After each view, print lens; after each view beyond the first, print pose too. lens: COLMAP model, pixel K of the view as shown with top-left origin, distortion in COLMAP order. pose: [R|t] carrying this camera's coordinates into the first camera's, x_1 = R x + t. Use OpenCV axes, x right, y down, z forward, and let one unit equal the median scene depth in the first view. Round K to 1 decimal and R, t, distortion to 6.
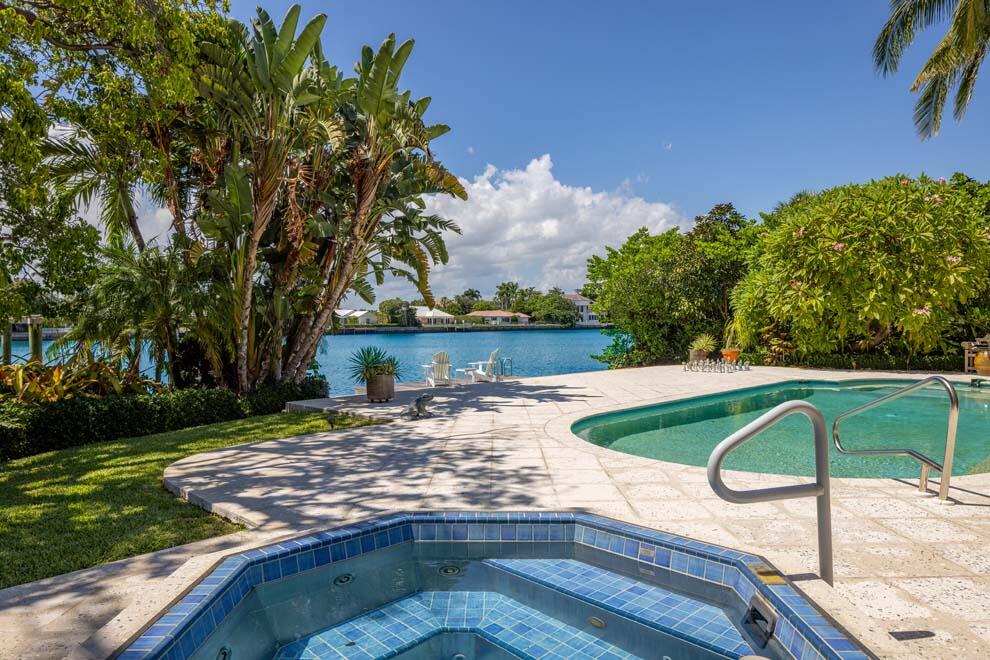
lens RADIAL K [[682.5, 0, 477.4], [0, 682.5, 326.2], [0, 0, 1]] dist [-0.003241, -0.003459]
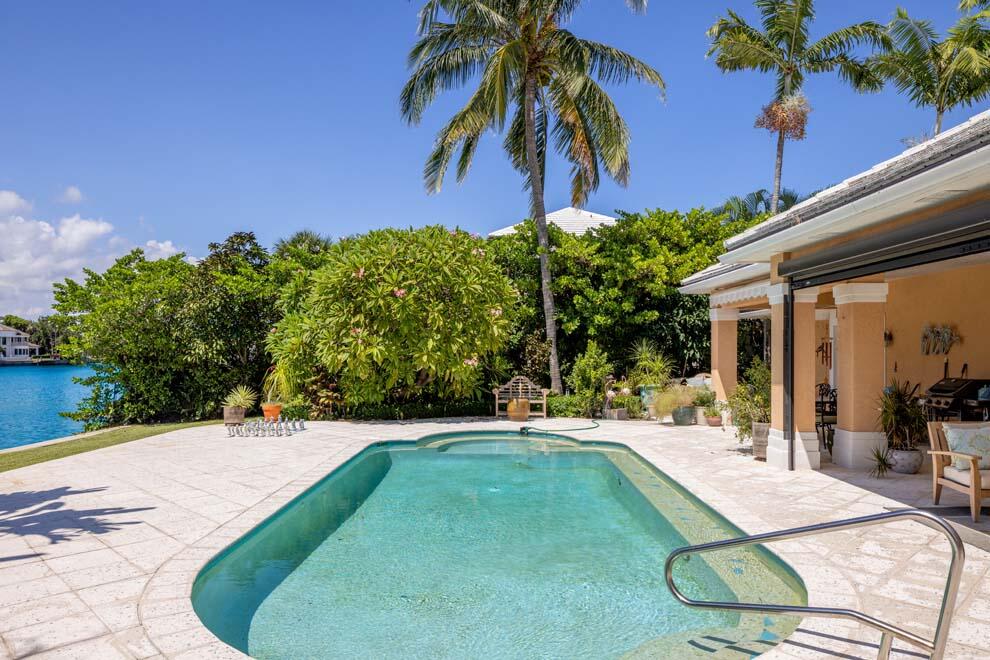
lens RADIAL K [[671.3, 0, 492.5], [0, 671.3, 360.3], [0, 0, 1]] dist [0.003210, -0.000233]
pose [[0.706261, -0.005442, 0.707930, -0.022319], [0.004462, 0.999985, 0.003236, -0.017252], [-0.707937, 0.000873, 0.706275, 0.170804]]
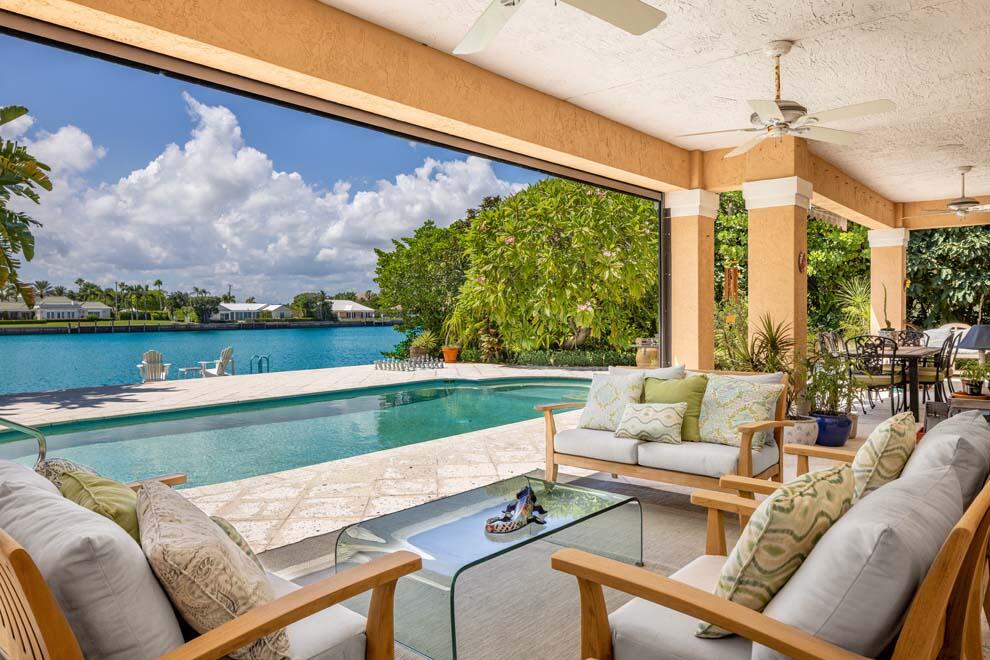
lens RADIAL K [[688.7, 0, 495.0], [0, 688.7, 330.0], [0, 0, 1]] dist [-0.008807, -0.002494]
pose [[0.995205, -0.007445, 0.097525, 0.271607], [0.005917, 0.999855, 0.015944, -0.003772], [-0.097629, -0.015291, 0.995105, 0.016336]]
